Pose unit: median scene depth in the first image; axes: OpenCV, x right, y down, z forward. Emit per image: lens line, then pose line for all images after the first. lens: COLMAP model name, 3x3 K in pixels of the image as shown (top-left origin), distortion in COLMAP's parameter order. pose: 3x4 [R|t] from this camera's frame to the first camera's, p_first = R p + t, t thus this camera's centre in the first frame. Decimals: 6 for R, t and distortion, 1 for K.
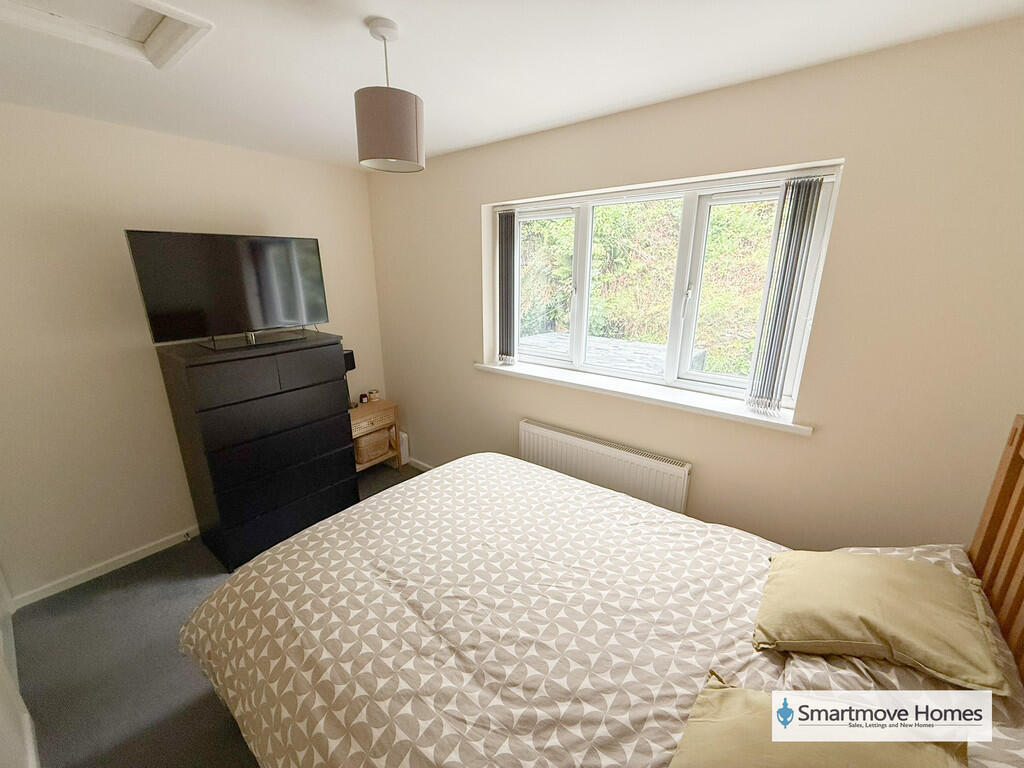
lens RADIAL K [[408.8, 0, 509.0], [0, 408.8, 381.6], [0, 0, 1]] dist [-0.000591, -0.001186]
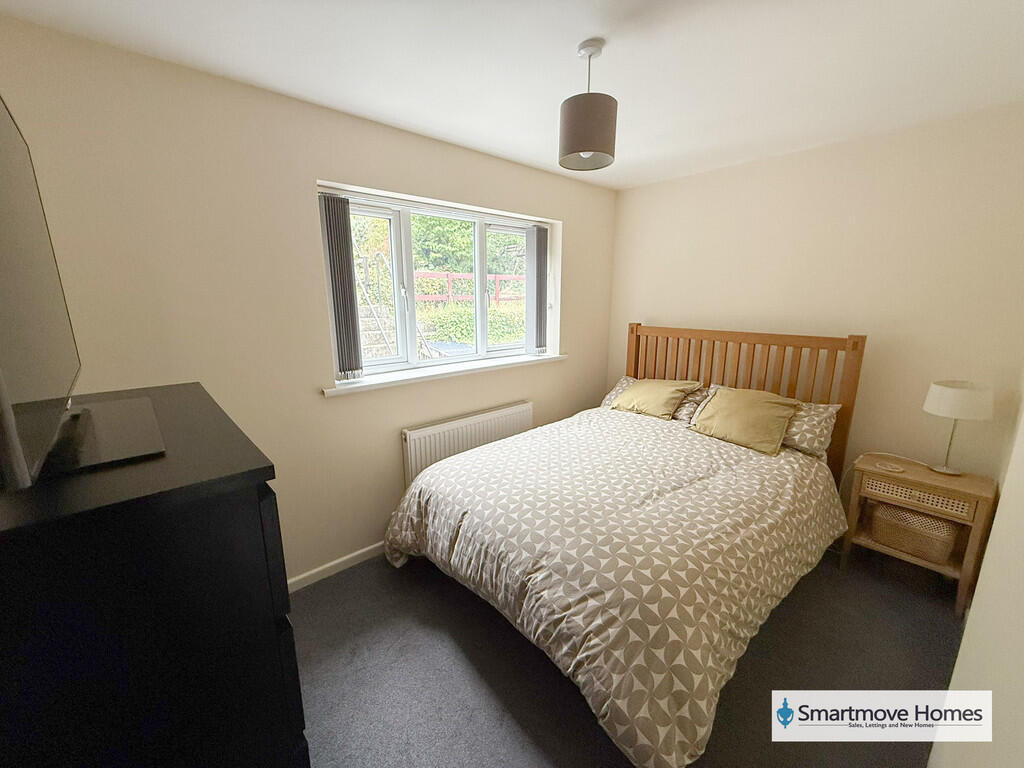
lens RADIAL K [[408.8, 0, 510.5], [0, 408.8, 382.9], [0, 0, 1]] dist [-0.000591, -0.001186]
pose [[0.162517, -0.205495, 0.965070, -1.583661], [0.269514, 0.950124, 0.156926, -0.175820], [-0.949184, 0.234596, 0.209795, 1.126821]]
